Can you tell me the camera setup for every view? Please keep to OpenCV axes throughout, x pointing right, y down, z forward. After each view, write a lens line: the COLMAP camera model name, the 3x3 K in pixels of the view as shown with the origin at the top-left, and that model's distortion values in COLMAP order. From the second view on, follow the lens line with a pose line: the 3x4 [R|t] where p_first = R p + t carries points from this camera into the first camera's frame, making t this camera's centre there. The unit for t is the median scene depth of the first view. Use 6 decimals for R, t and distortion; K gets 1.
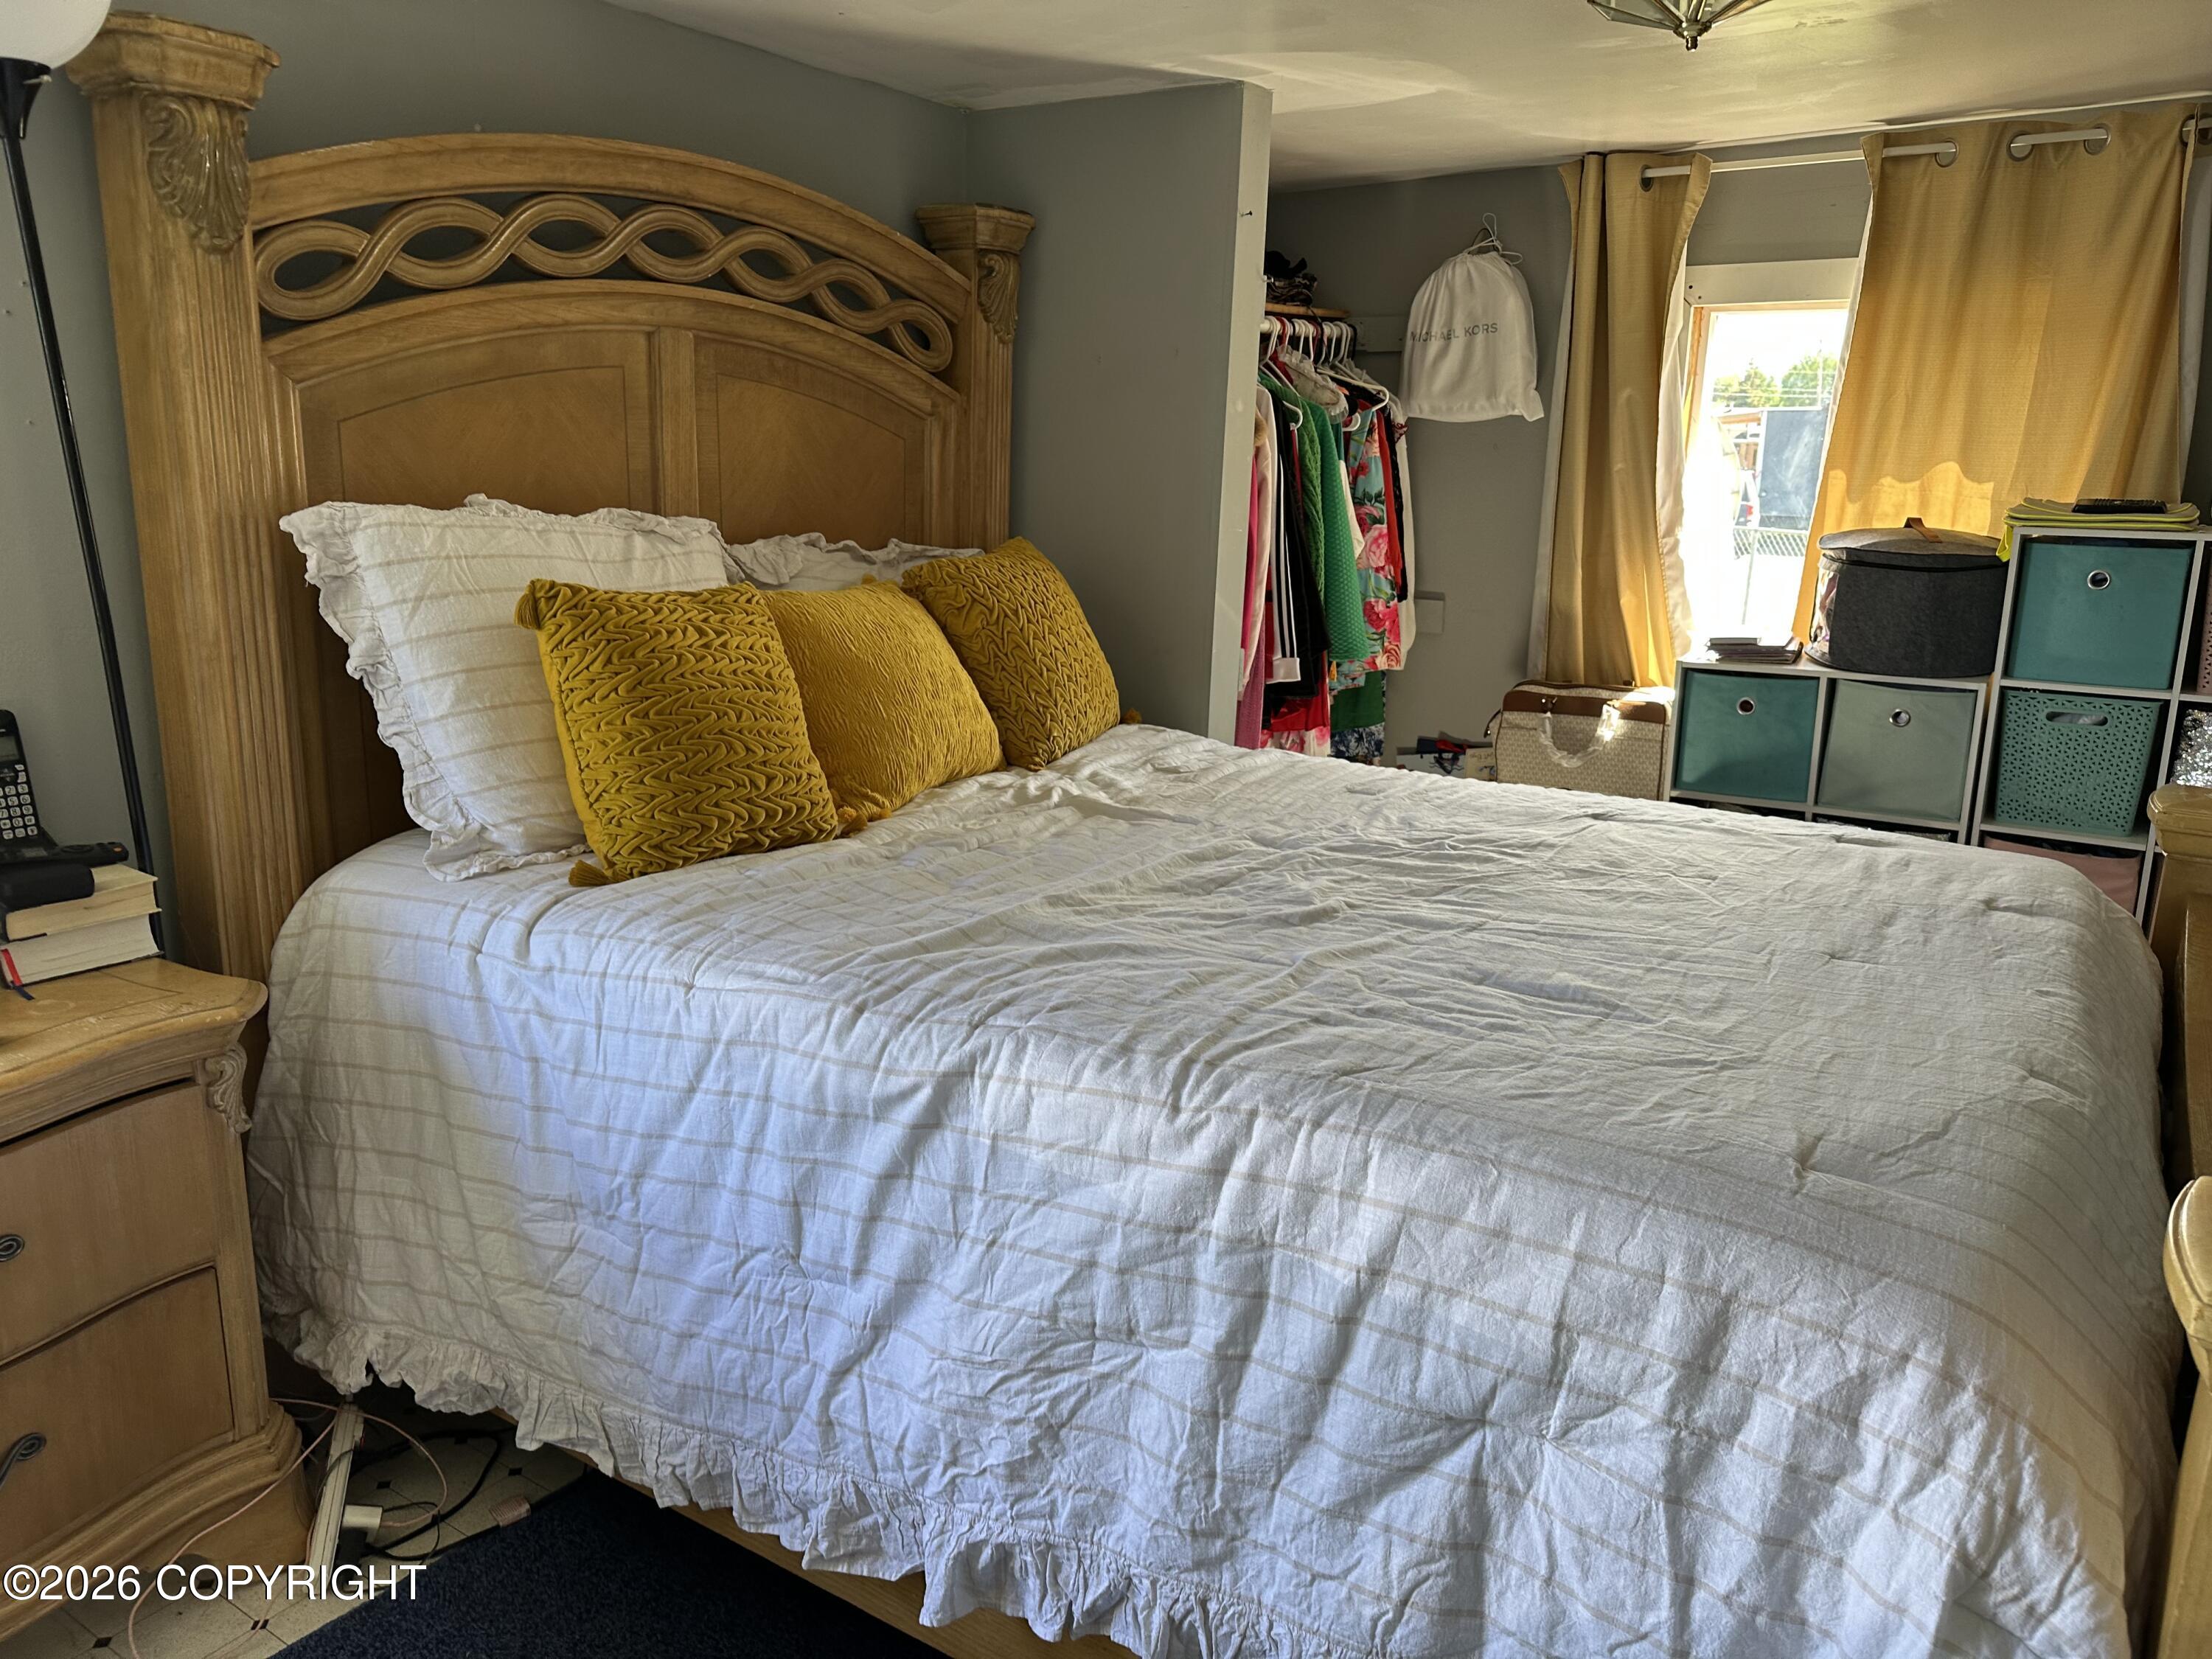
lens RADIAL K [[1554.1, 0, 1096.2], [0, 1554.1, 840.7], [0, 0, 1]] dist [0.071345, -0.082576]
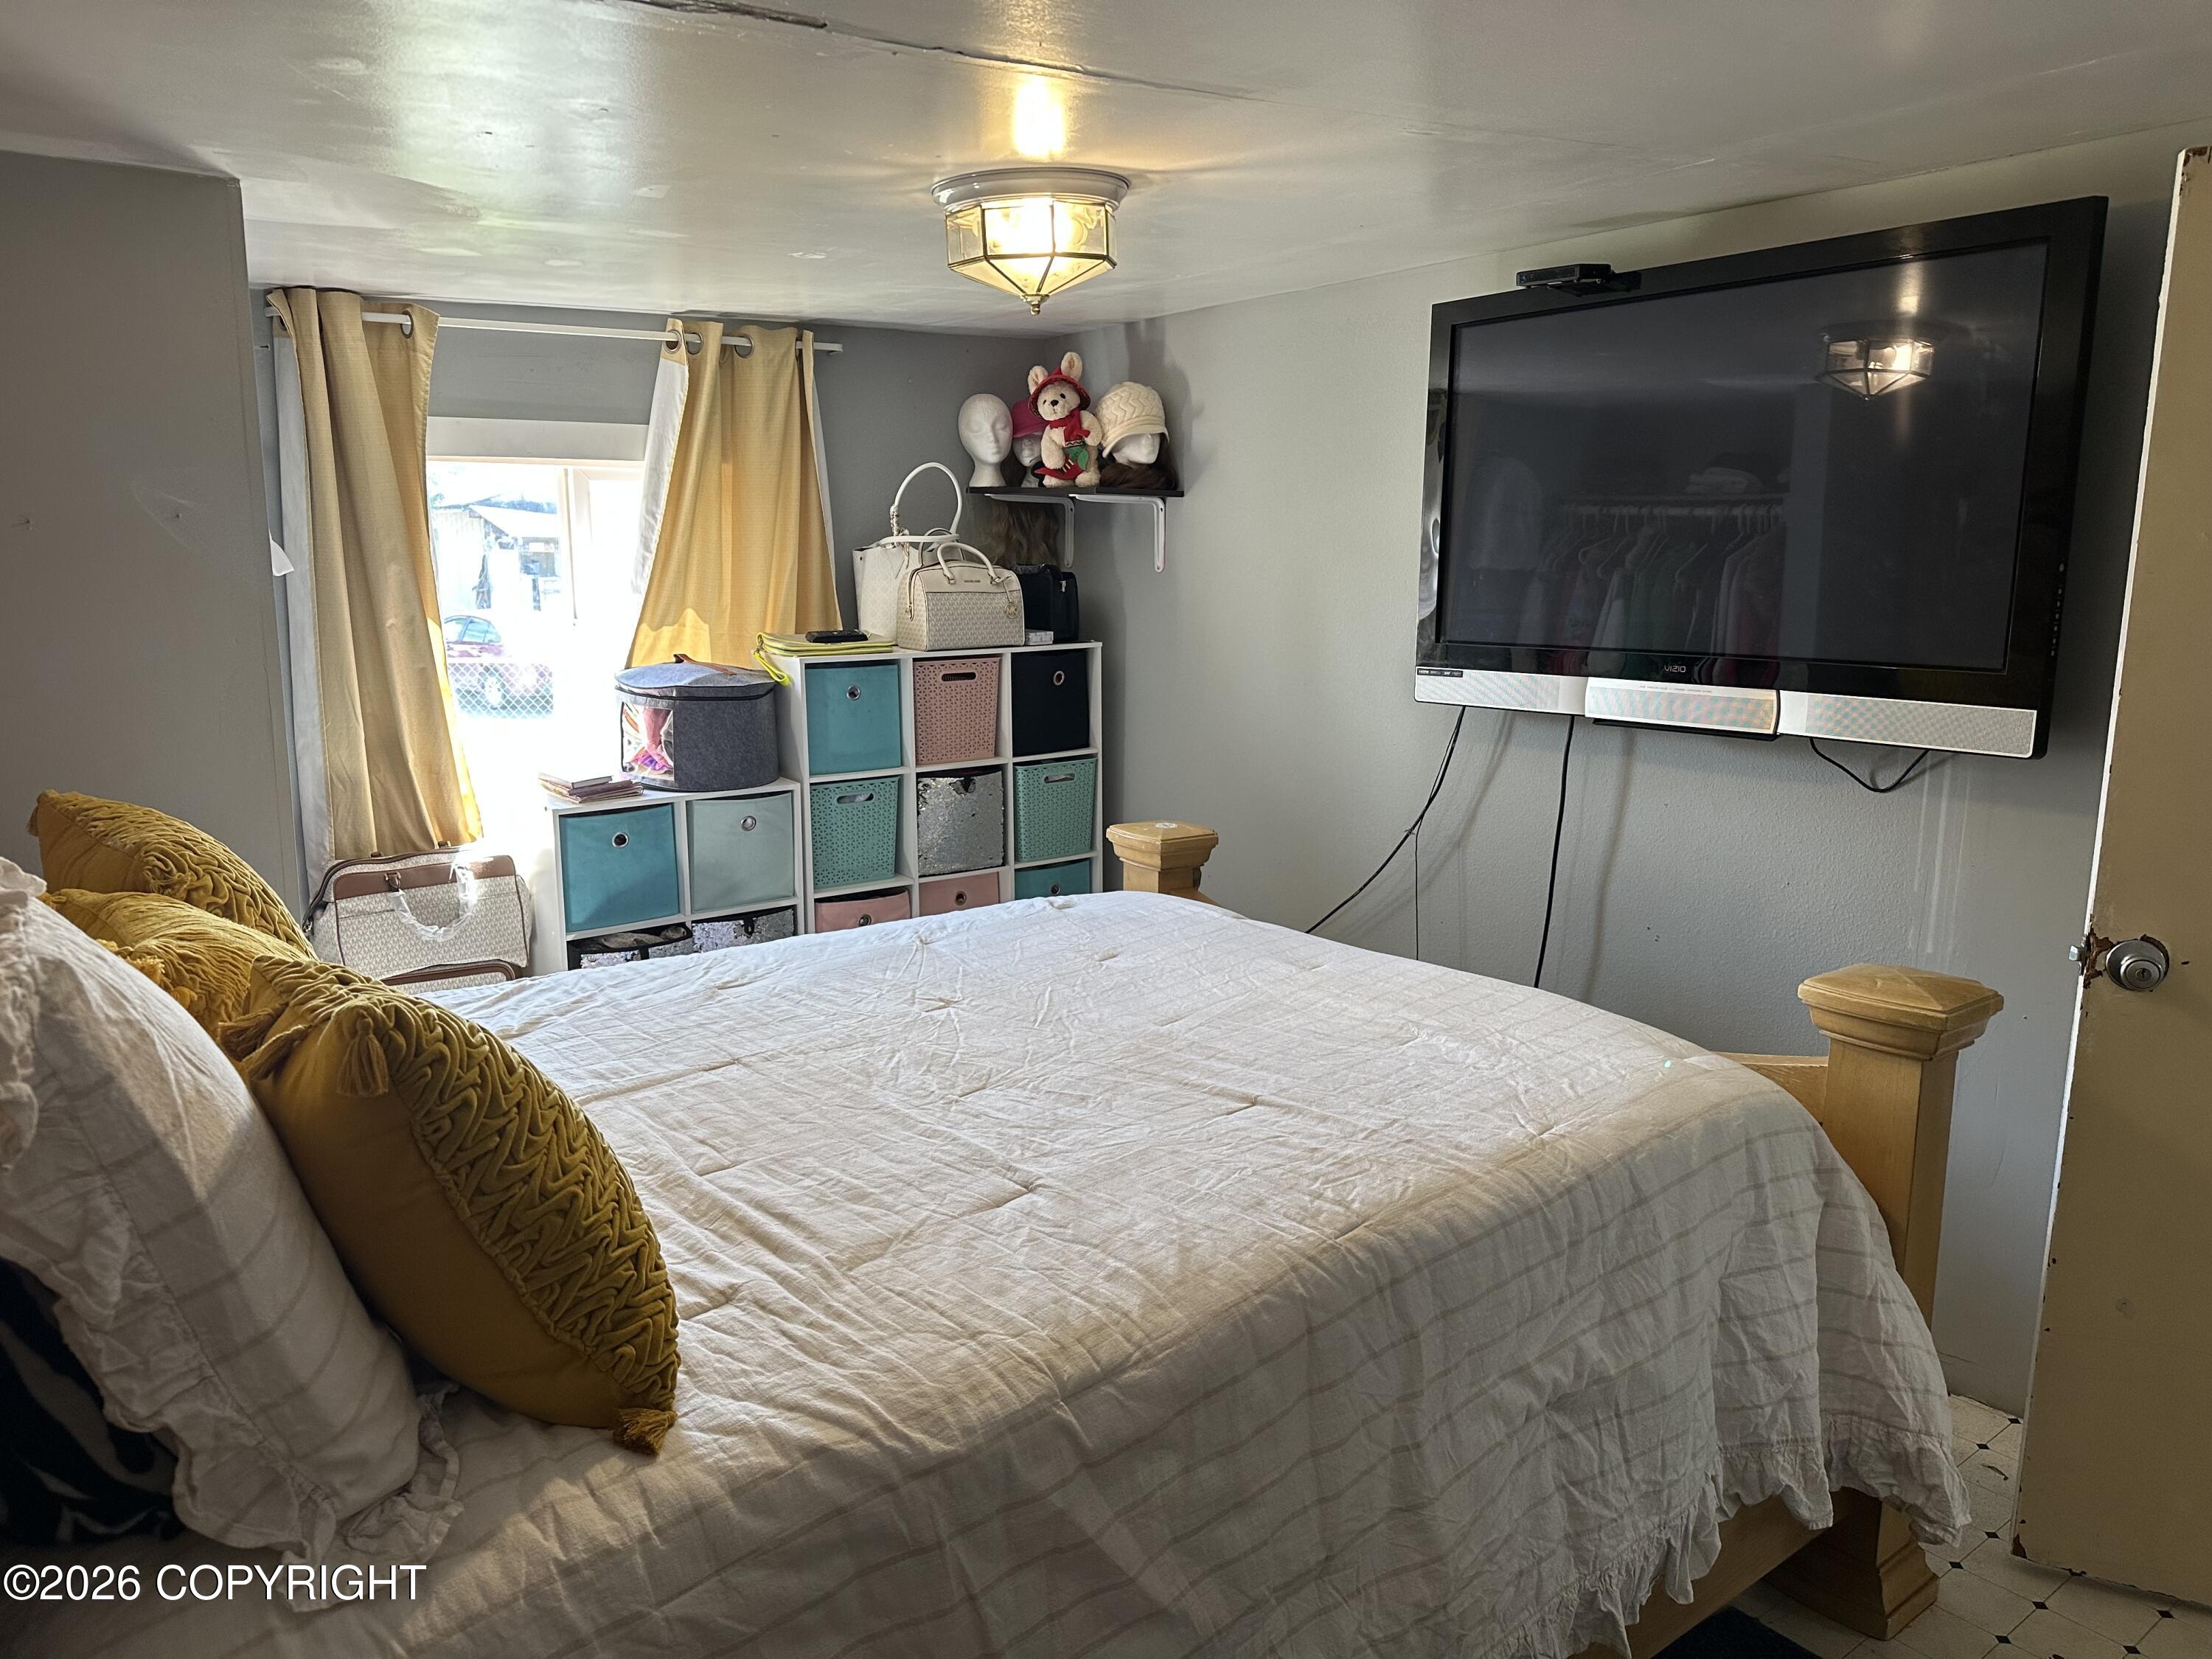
lens RADIAL K [[1554.1, 0, 1096.2], [0, 1554.1, 840.7], [0, 0, 1]] dist [0.071345, -0.082576]
pose [[0.293851, -0.183886, 0.937997, -0.485072], [0.239282, 0.964226, 0.114068, -0.128595], [-0.925417, 0.190927, 0.327339, 0.359035]]
